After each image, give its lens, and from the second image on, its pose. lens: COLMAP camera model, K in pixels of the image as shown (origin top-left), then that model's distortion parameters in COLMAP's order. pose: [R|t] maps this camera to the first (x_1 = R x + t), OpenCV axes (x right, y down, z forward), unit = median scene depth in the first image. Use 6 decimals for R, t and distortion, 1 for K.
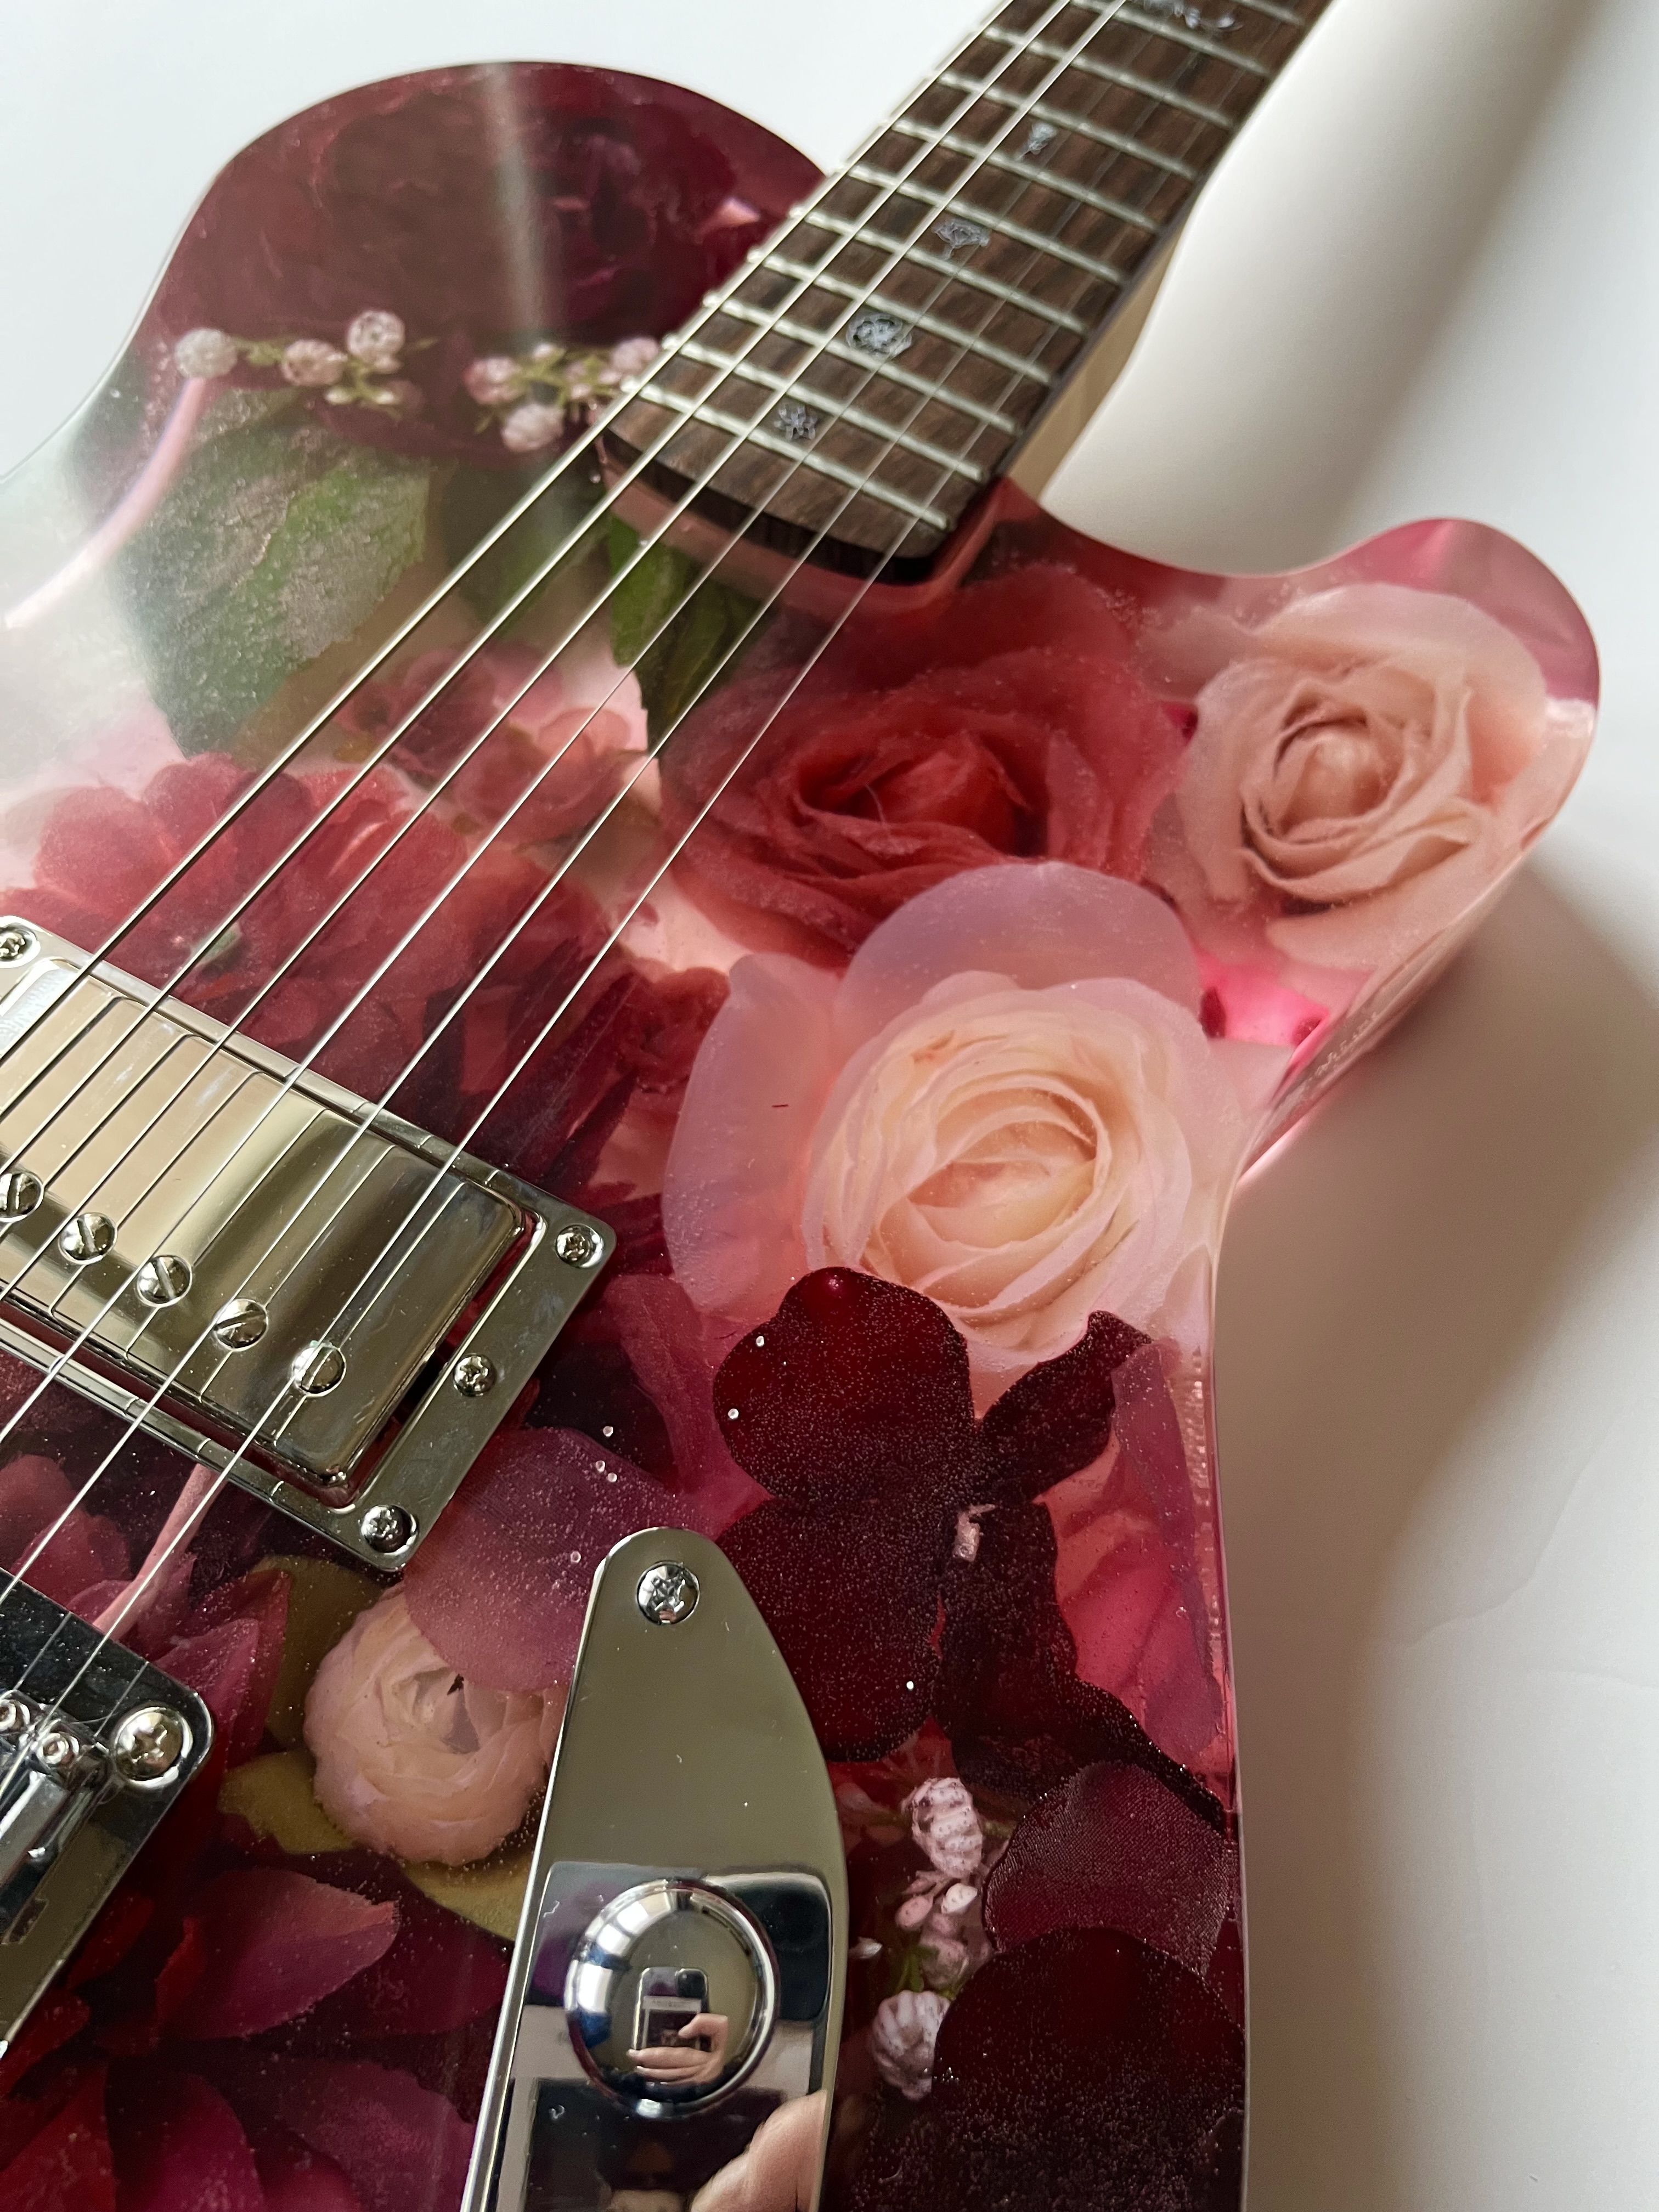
lens RADIAL K [[1684.4, 0, 829.5], [0, 1684.4, 1106.0], [0, 0, 1]] dist [0.053697, -0.125038]
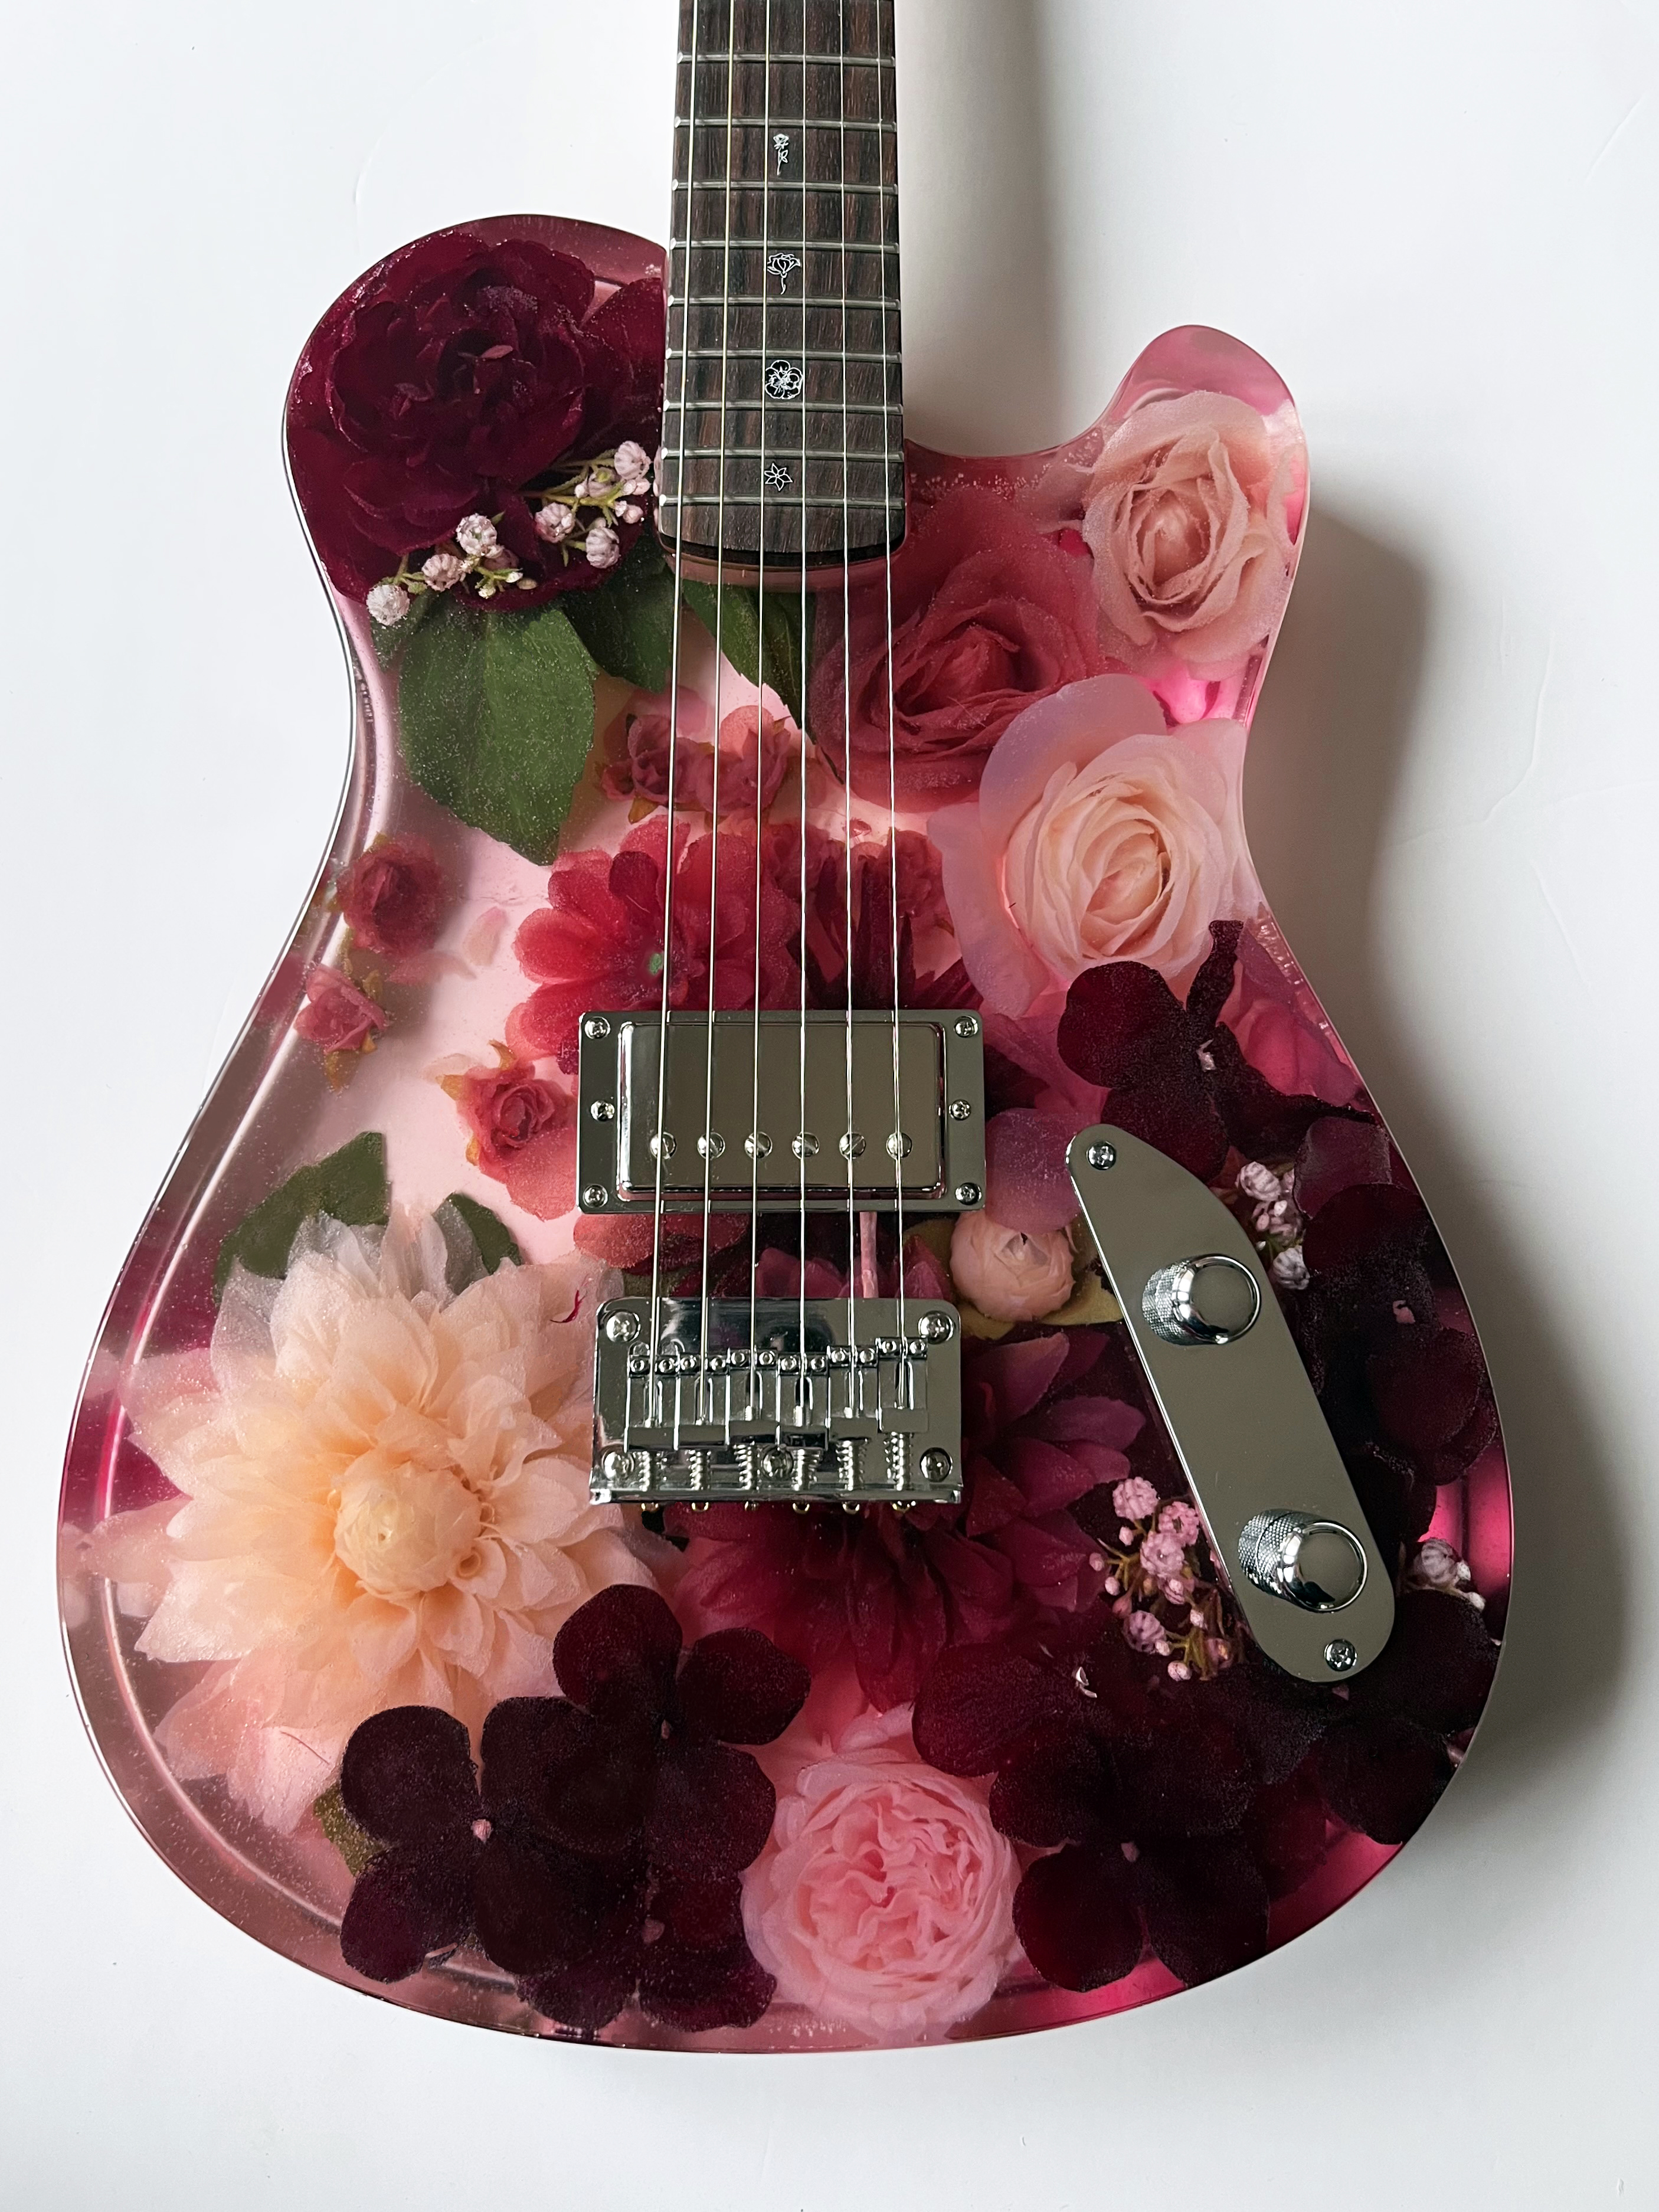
lens RADIAL K [[1684.4, 0, 829.5], [0, 1684.4, 1106.0], [0, 0, 1]] dist [0.053697, -0.125038]
pose [[0.880351, -0.472433, 0.042294, -0.355020], [0.436449, 0.841745, 0.317769, -0.445297], [-0.185725, -0.261290, 0.947224, -0.695459]]
